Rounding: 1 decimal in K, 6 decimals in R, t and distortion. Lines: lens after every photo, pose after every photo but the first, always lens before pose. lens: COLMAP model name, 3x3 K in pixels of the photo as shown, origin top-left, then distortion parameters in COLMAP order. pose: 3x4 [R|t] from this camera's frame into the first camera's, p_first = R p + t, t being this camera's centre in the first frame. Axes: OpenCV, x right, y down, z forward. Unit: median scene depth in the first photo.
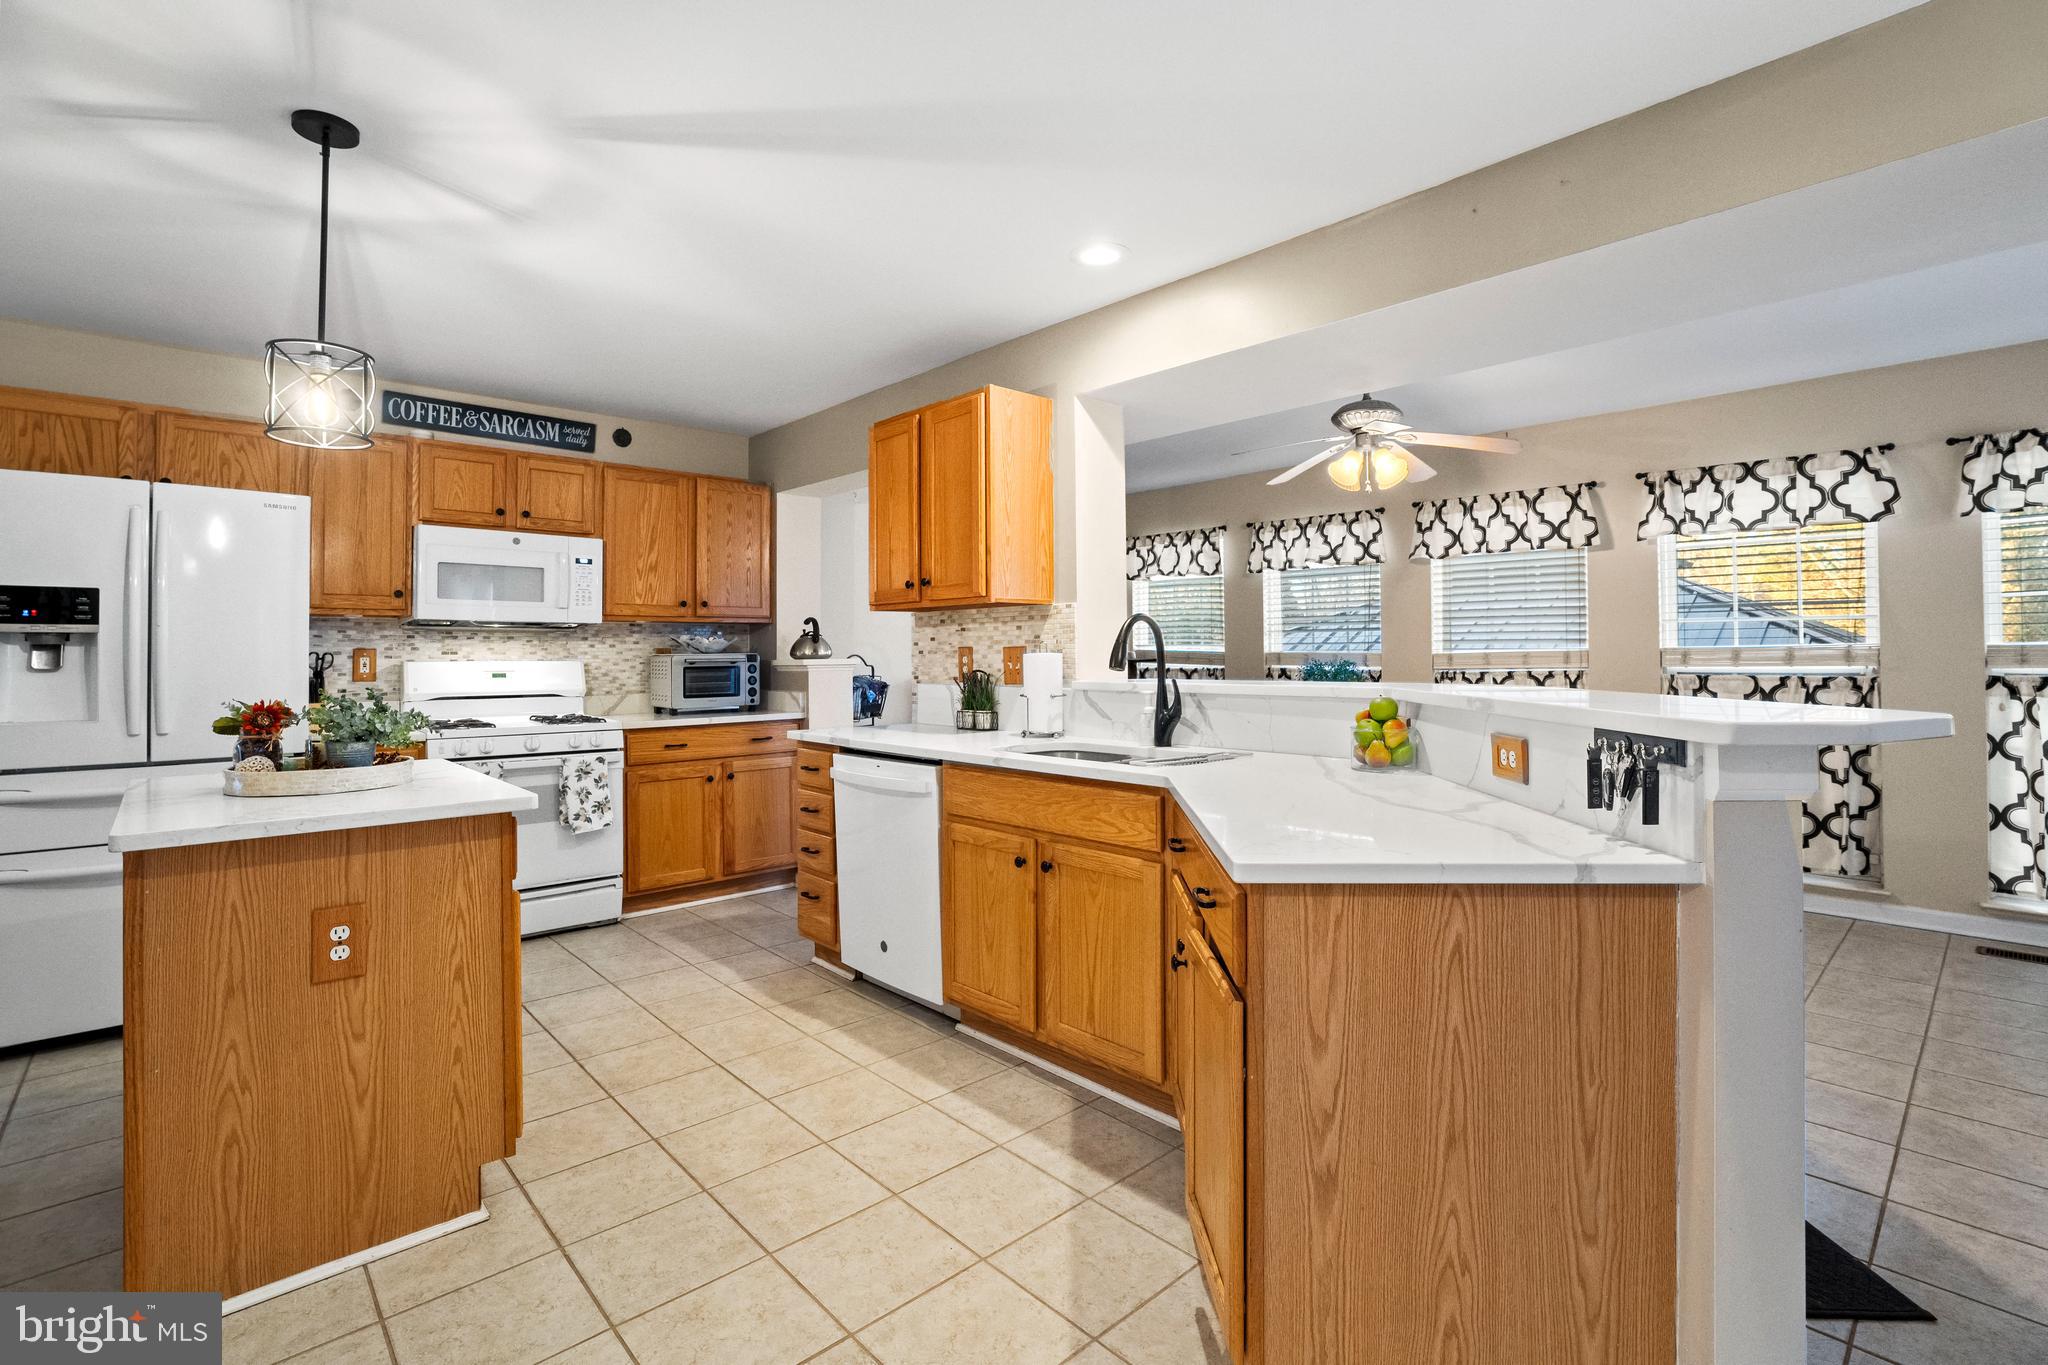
lens RADIAL K [[936.2, 0, 1039.8], [0, 936.2, 649.1], [0, 0, 1]] dist [-0.033118, 0.006940]
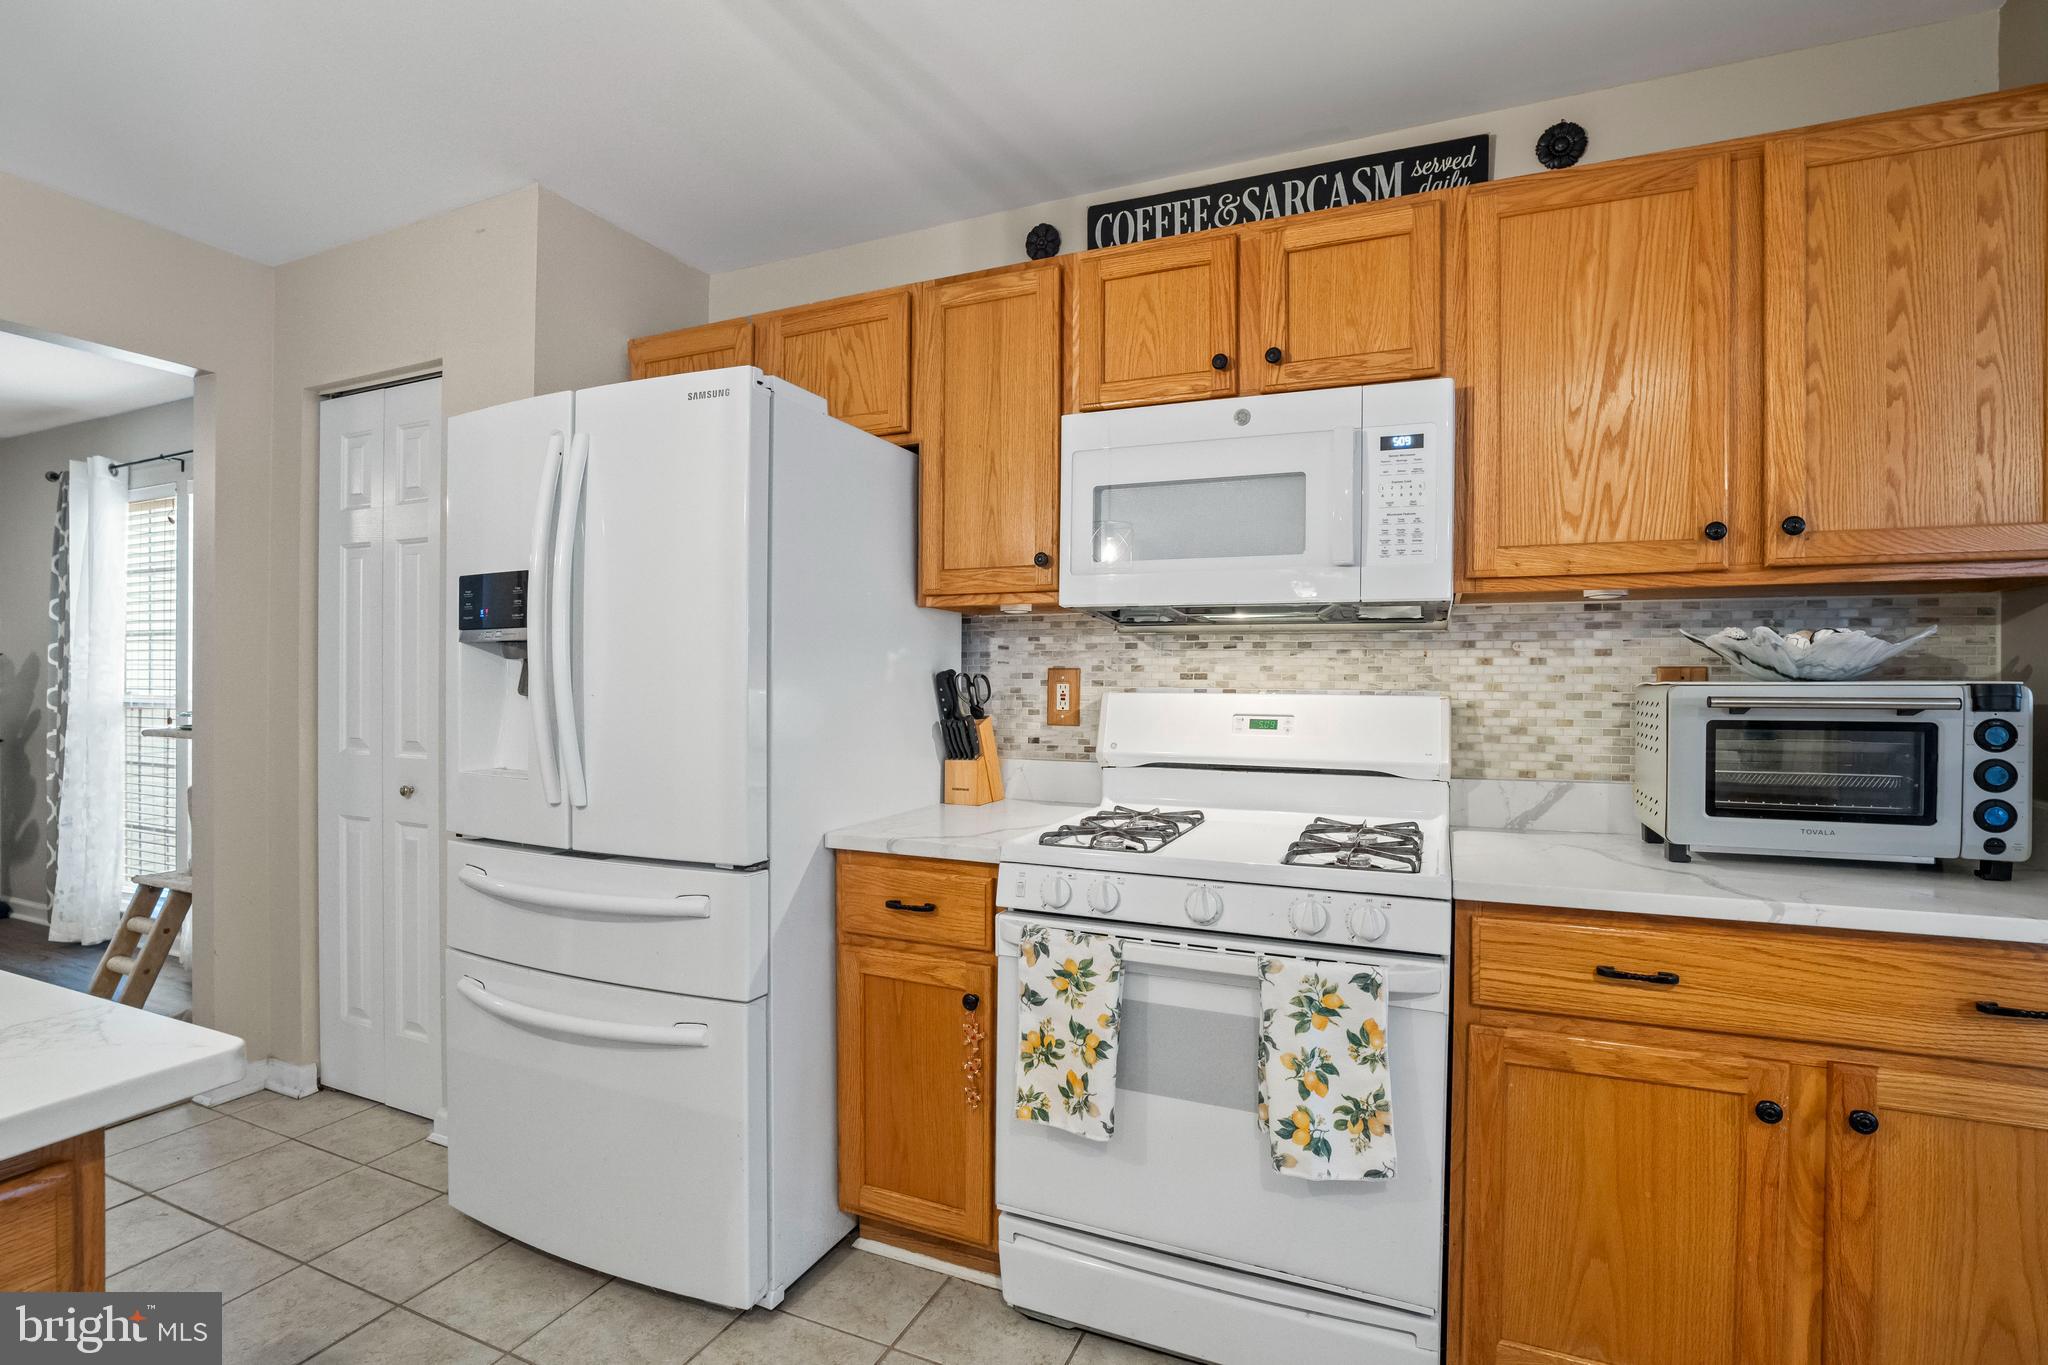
lens RADIAL K [[936.2, 0, 1032.1], [0, 936.2, 685.0], [0, 0, 1]] dist [-0.033118, 0.006940]
pose [[0.396045, 0.008050, -0.918196, -0.184509], [-0.004611, 0.999966, 0.006778, 0.005778], [0.918220, 0.001550, 0.396069, 0.675376]]
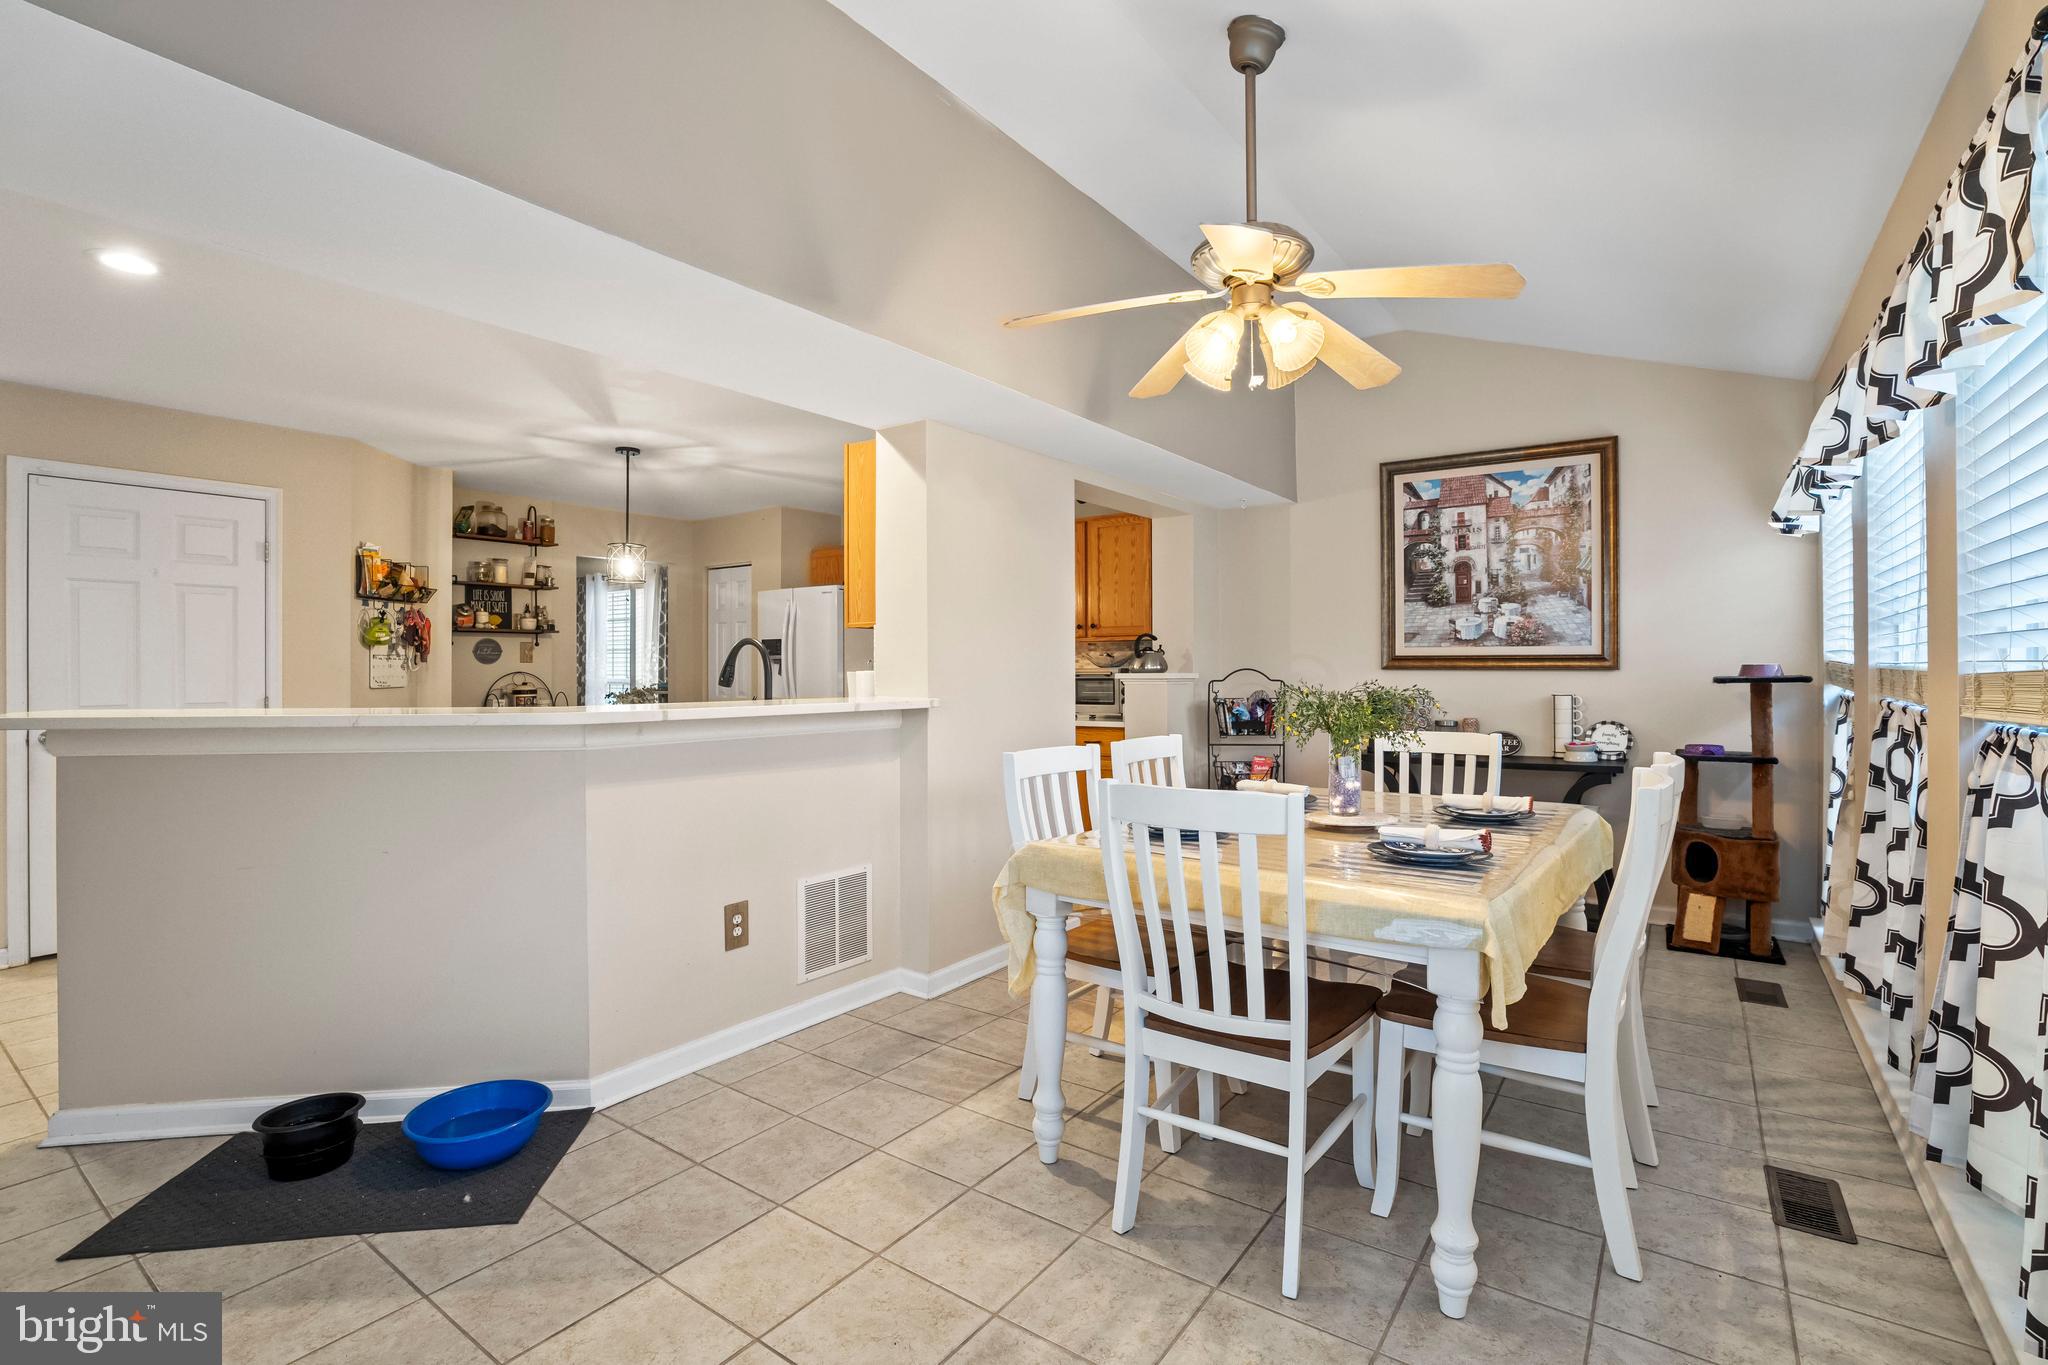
lens RADIAL K [[936.2, 0, 1023.2], [0, 936.2, 670.7], [0, 0, 1]] dist [-0.033118, 0.006940]
pose [[0.190066, 0.008121, -0.981738, 0.854697], [0.006796, 0.999931, 0.009587, -0.003471], [0.981748, -0.008494, 0.189998, 0.726761]]
